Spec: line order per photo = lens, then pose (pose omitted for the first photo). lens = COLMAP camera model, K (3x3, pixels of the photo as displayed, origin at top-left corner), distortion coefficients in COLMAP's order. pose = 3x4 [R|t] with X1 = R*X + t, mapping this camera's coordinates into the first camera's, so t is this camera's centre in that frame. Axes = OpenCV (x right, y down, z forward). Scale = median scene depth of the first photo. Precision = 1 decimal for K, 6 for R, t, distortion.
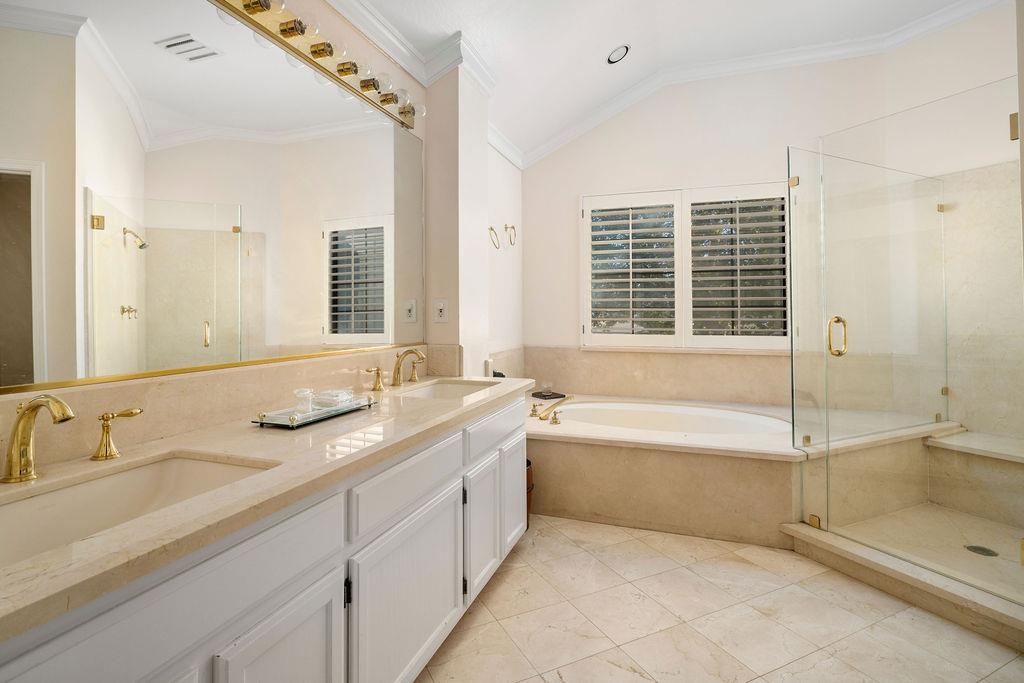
lens RADIAL K [[499.5, 0, 516.5], [0, 499.5, 303.7], [0, 0, 1]] dist [0.002887, -0.000161]
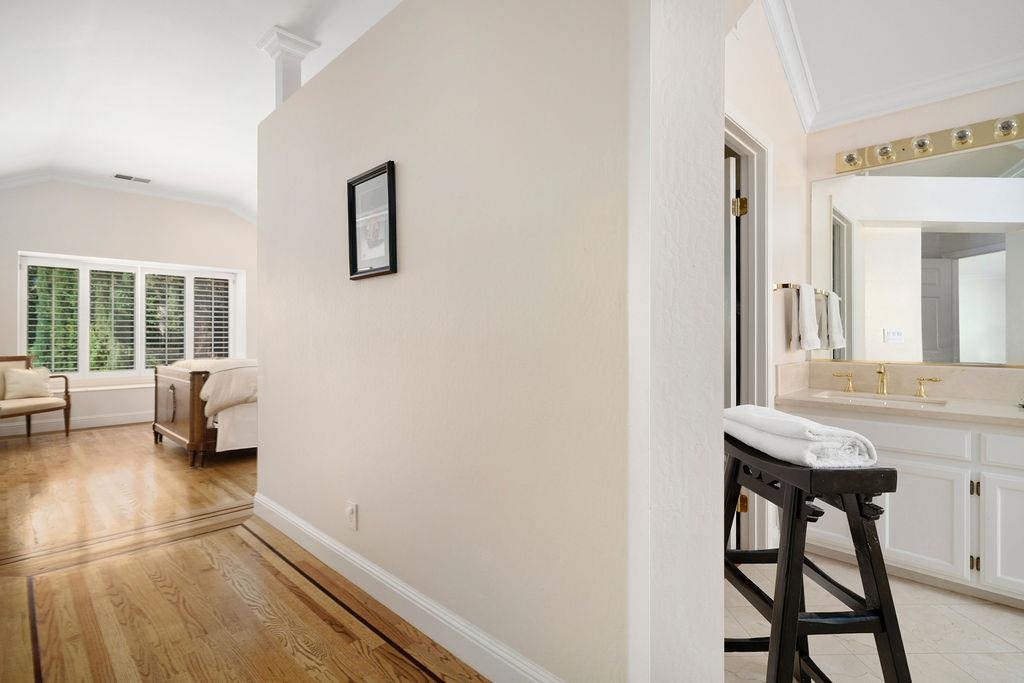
lens RADIAL K [[499.5, 0, 512.5], [0, 499.5, 333.8], [0, 0, 1]] dist [0.002887, -0.000161]
pose [[-0.394747, 0.002559, -0.918786, 0.811773], [0.018646, 0.999812, -0.005227, -0.002154], [0.918600, -0.019195, -0.394721, 0.070931]]
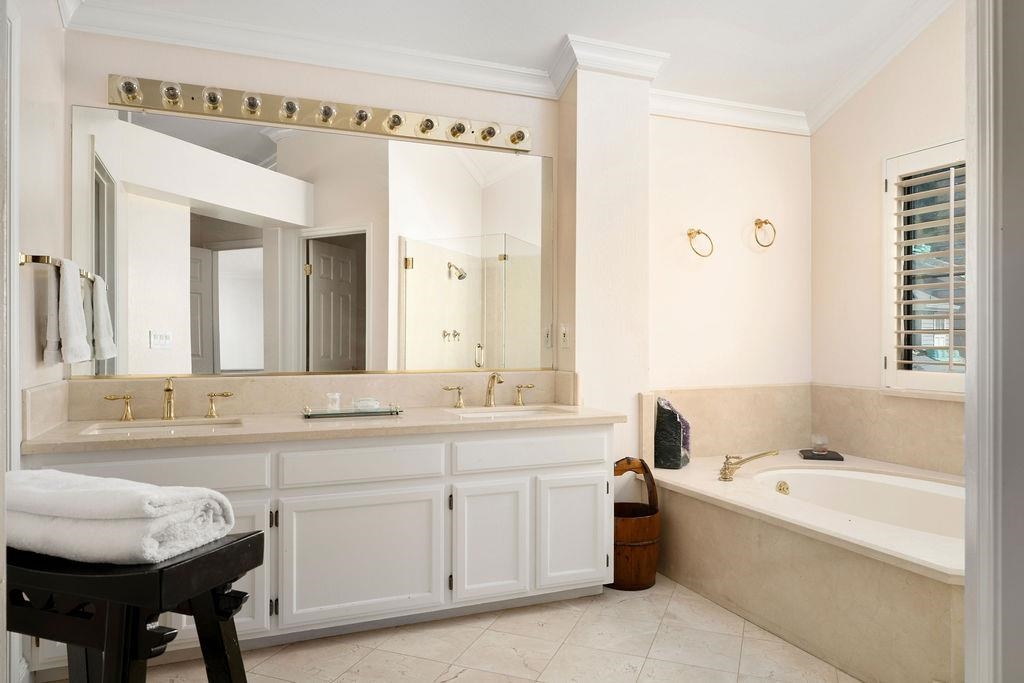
lens RADIAL K [[697.8, 0, 513.8], [0, 697.8, 334.2], [0, 0, 1]] dist [-0.005973, -0.001261]
pose [[0.674761, -0.001490, -0.738035, 0.713476], [0.013415, 0.999858, 0.010246, -0.002409], [0.737914, -0.016814, 0.674685, 0.038047]]
